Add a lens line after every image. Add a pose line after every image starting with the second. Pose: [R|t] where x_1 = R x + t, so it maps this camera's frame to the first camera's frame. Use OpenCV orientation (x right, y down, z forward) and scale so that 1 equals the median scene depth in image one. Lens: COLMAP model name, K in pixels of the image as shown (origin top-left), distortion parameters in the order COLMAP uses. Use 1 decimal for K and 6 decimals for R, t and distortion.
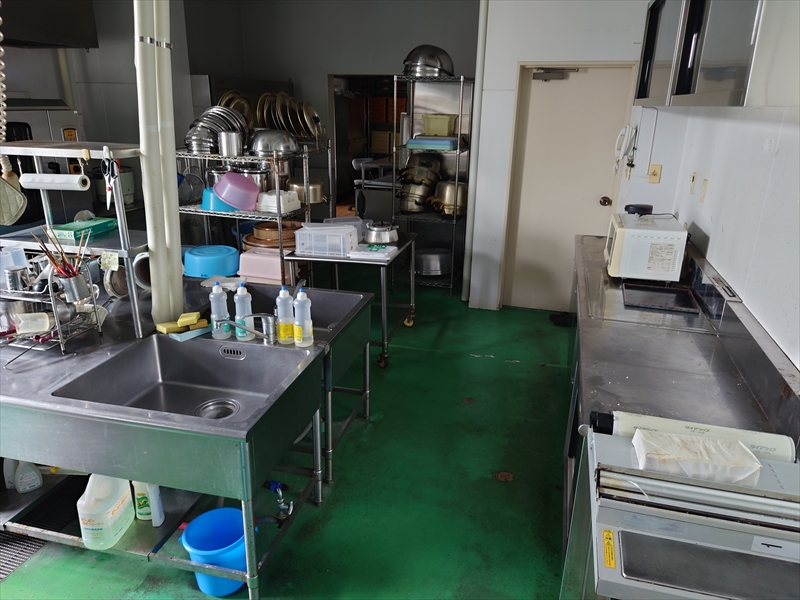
lens RADIAL K [[578.8, 0, 400.0], [0, 578.8, 300.0], [0, 0, 1]] dist [0.099709, -0.106714]
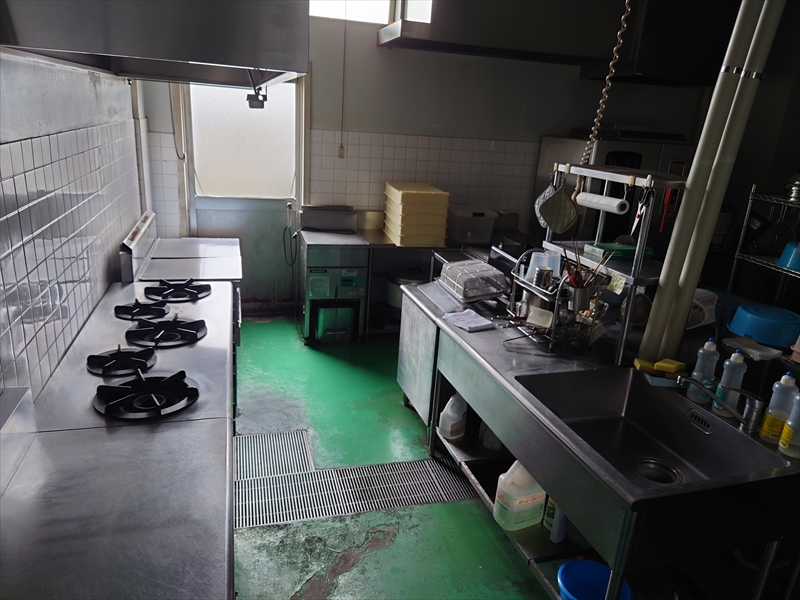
lens RADIAL K [[578.8, 0, 400.0], [0, 578.8, 300.0], [0, 0, 1]] dist [0.099709, -0.106714]
pose [[0.525521, 0.282368, -0.802556, 0.137013], [-0.335374, 0.935688, 0.109603, -0.025385], [0.781890, 0.211557, 0.586423, 0.113352]]
